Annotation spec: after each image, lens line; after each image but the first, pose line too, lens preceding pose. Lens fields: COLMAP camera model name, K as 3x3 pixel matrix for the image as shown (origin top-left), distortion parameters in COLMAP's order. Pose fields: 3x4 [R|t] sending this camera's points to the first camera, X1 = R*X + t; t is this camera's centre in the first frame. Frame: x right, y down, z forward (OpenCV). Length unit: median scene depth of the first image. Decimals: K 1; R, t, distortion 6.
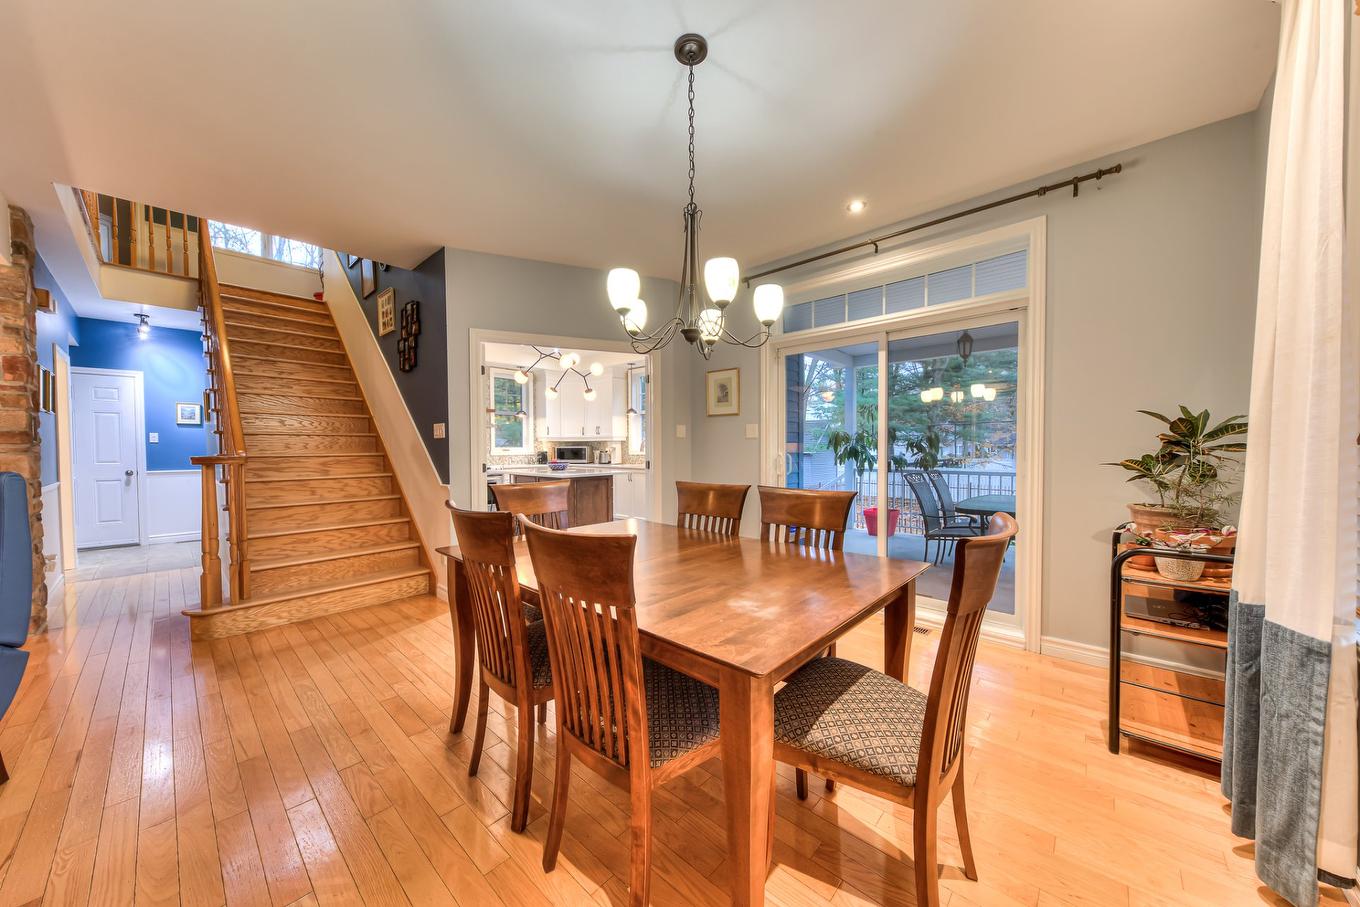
lens RADIAL K [[458.9, 0, 686.1], [0, 458.9, 461.2], [0, 0, 1]] dist [0.000080, -0.001407]
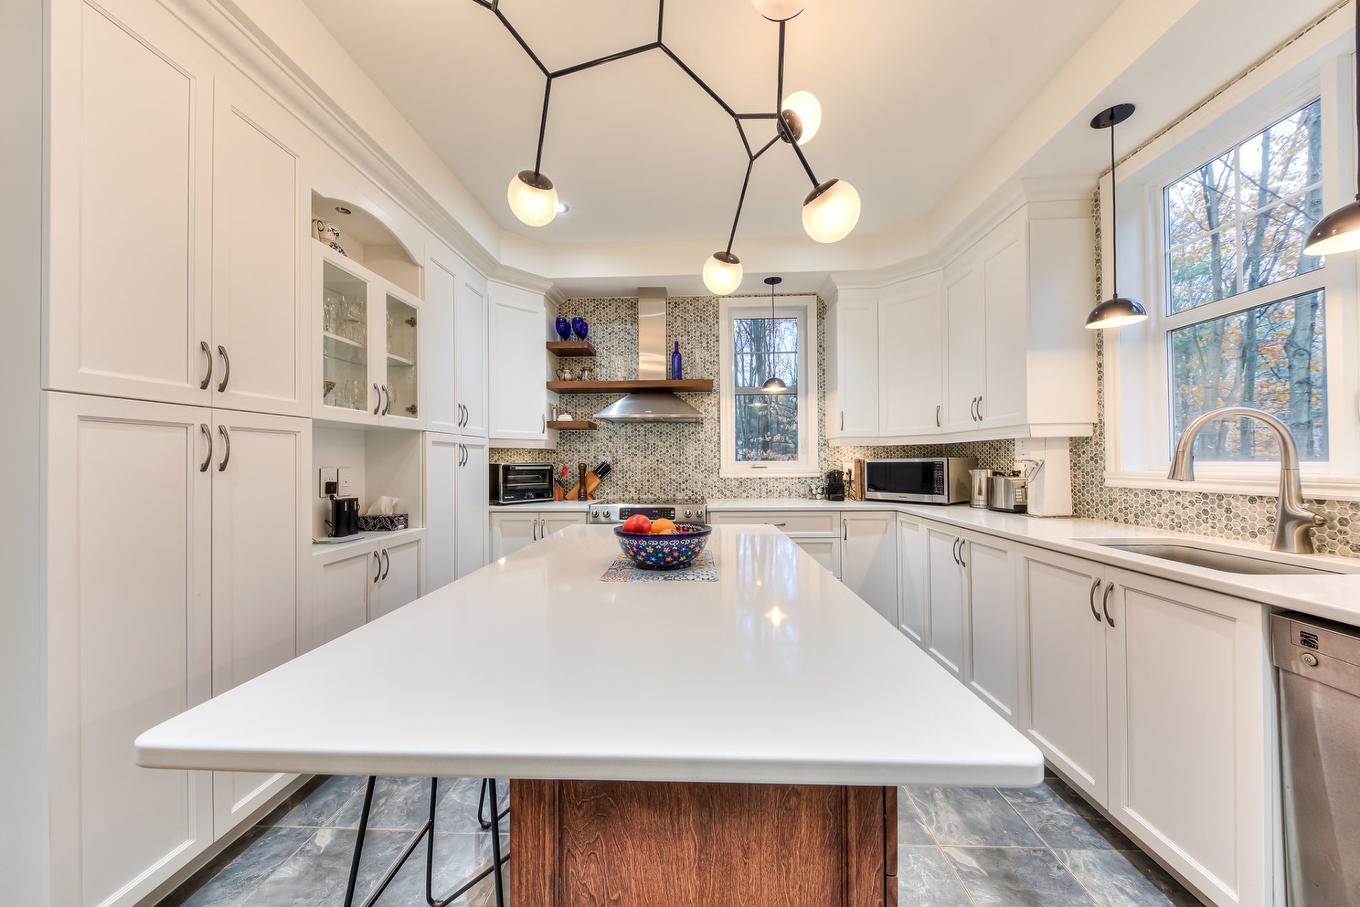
lens RADIAL K [[458.9, 0, 669.8], [0, 458.9, 458.4], [0, 0, 1]] dist [0.000080, -0.001407]
pose [[0.616053, -0.007663, -0.787667, -0.128853], [-0.017007, 0.999590, -0.023026, -0.037566], [0.787521, 0.027581, 0.615671, 1.155321]]
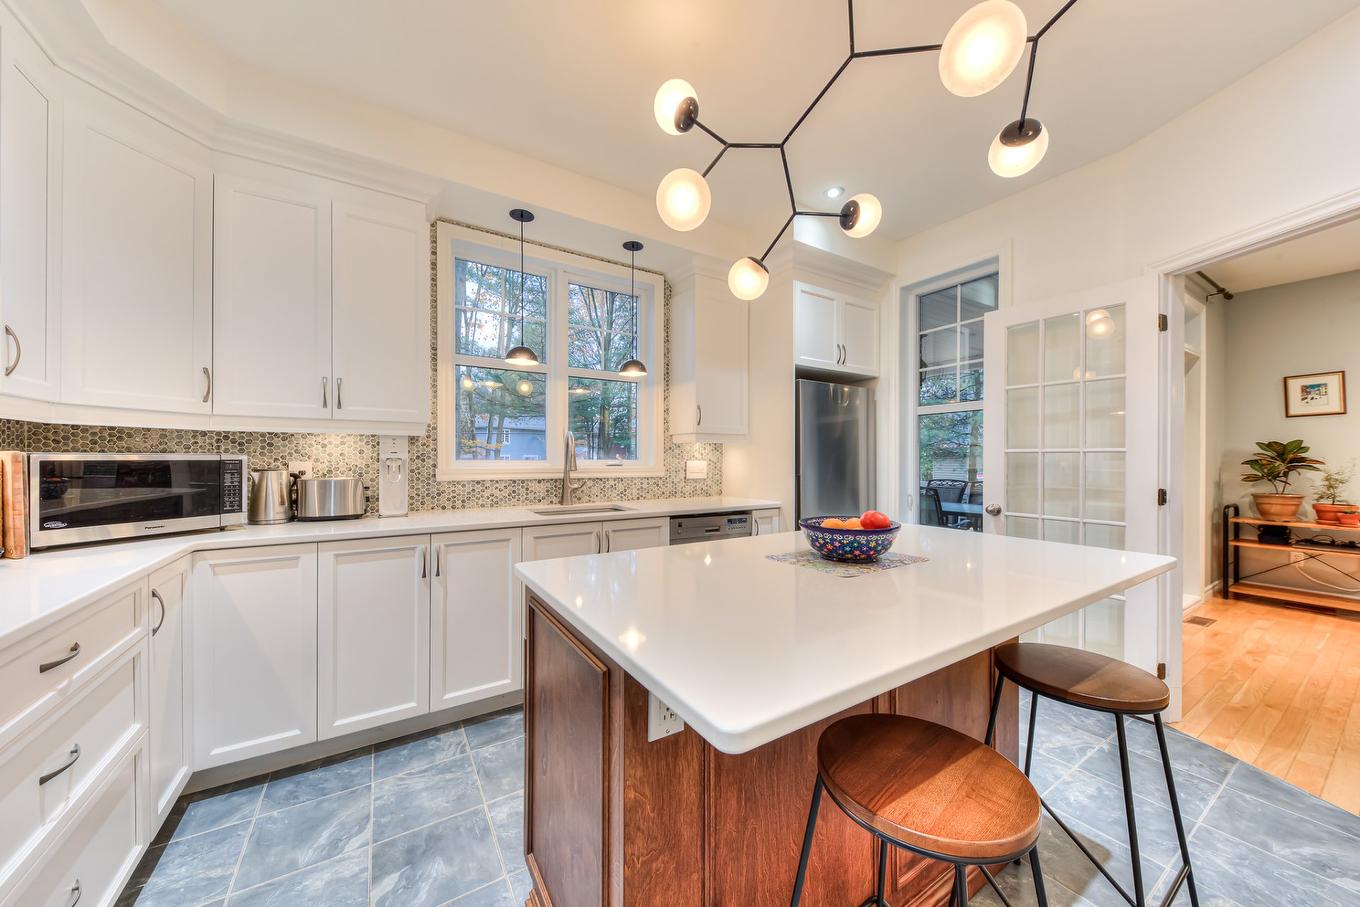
lens RADIAL K [[458.9, 0, 686.3], [0, 458.9, 461.8], [0, 0, 1]] dist [0.000080, -0.001407]
pose [[0.290815, -0.003316, 0.956774, -0.700771], [0.025445, 0.999667, -0.004270, -0.040875], [-0.956441, 0.025587, 0.290802, 1.352132]]
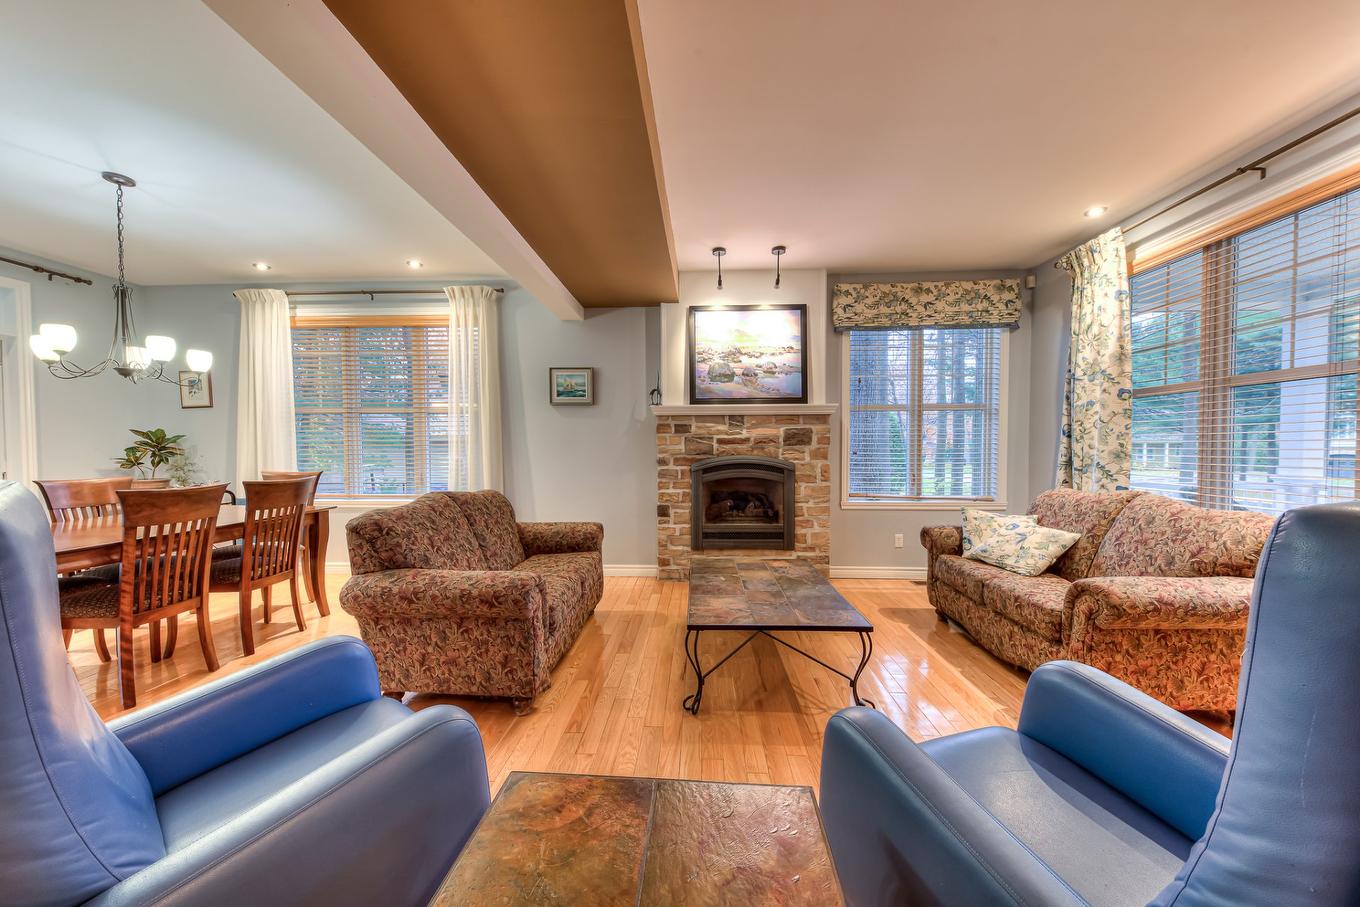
lens RADIAL K [[458.9, 0, 682.1], [0, 458.9, 456.9], [0, 0, 1]] dist [0.000080, -0.001407]
pose [[-0.640733, -0.010568, 0.767691, -0.948713], [0.027359, 0.998956, 0.036586, -0.003232], [-0.767276, 0.044446, -0.639775, 0.239396]]
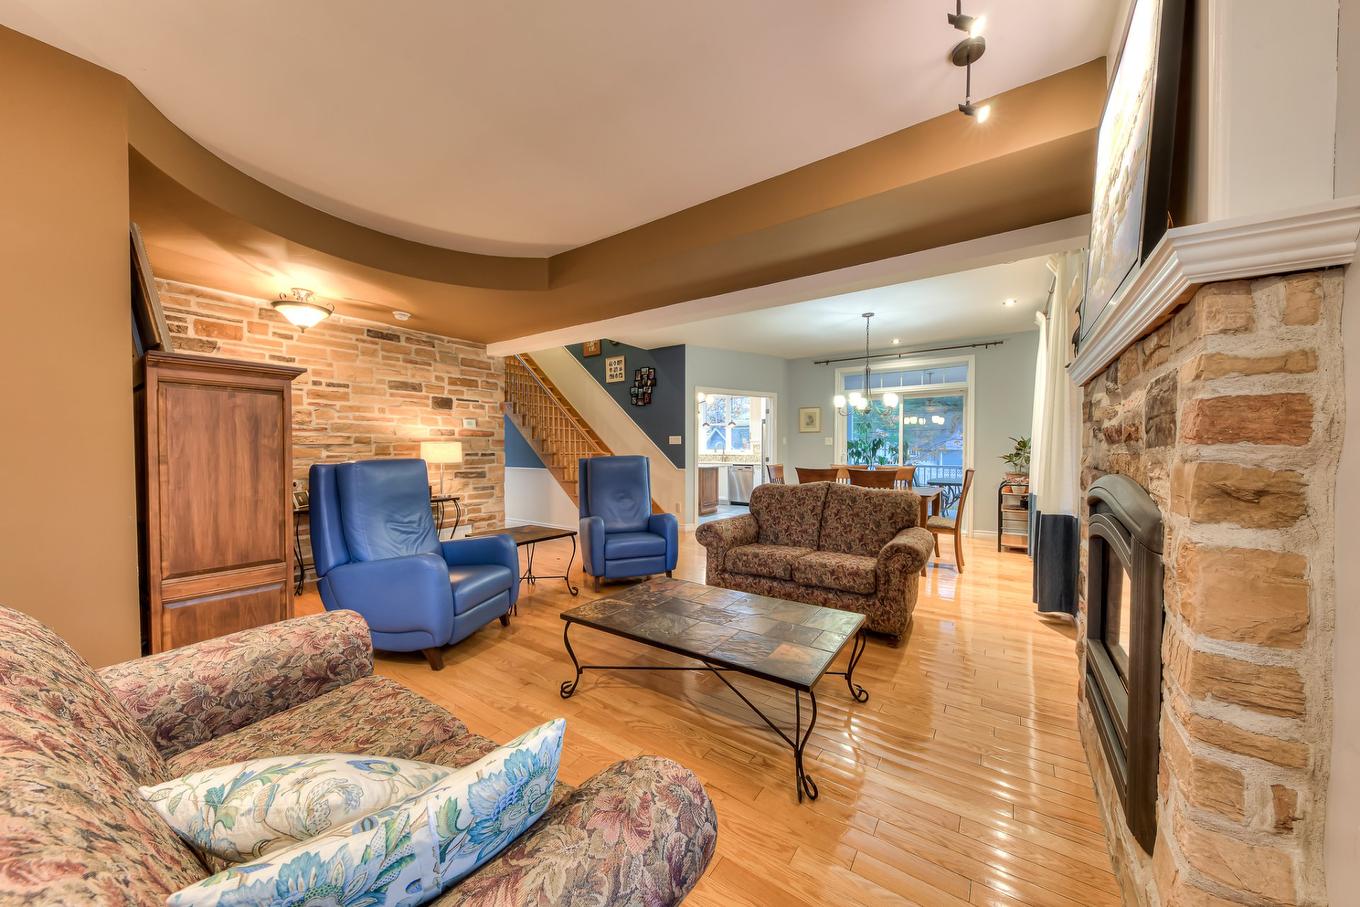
lens RADIAL K [[458.9, 0, 683.4], [0, 458.9, 459.4], [0, 0, 1]] dist [0.000080, -0.001407]
pose [[0.991975, 0.002621, 0.126409, -0.637666], [-0.001560, 0.999963, -0.008489, 0.023512], [-0.126426, 0.008224, 0.991942, -0.731663]]
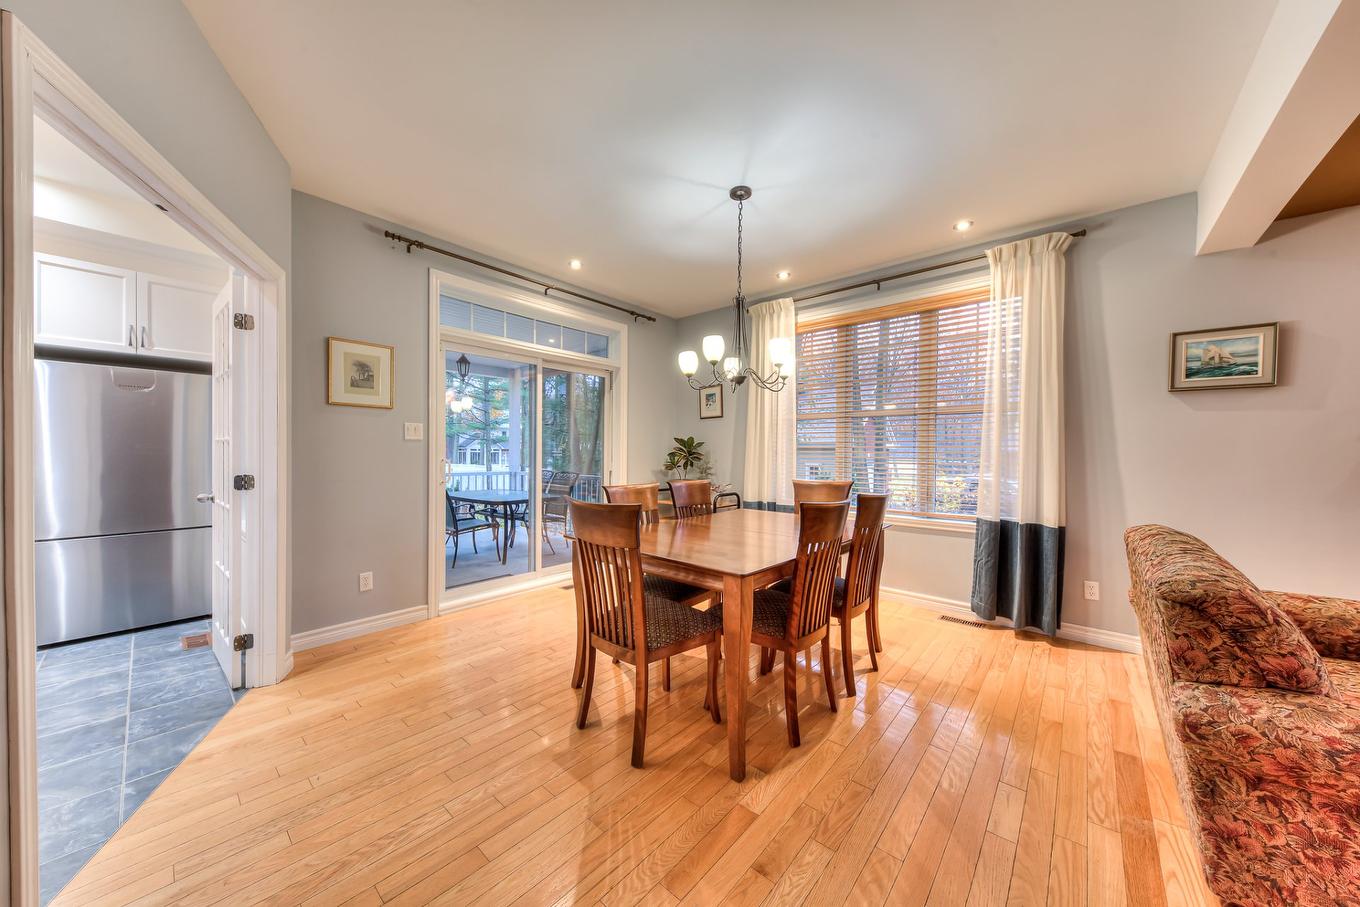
lens RADIAL K [[458.9, 0, 681.6], [0, 458.9, 456.4], [0, 0, 1]] dist [0.000080, -0.001407]
pose [[-0.016762, -0.003490, 0.999853, -0.628473], [0.021249, 0.999767, 0.003846, -0.013975], [-0.999634, 0.021310, -0.016684, 0.508568]]
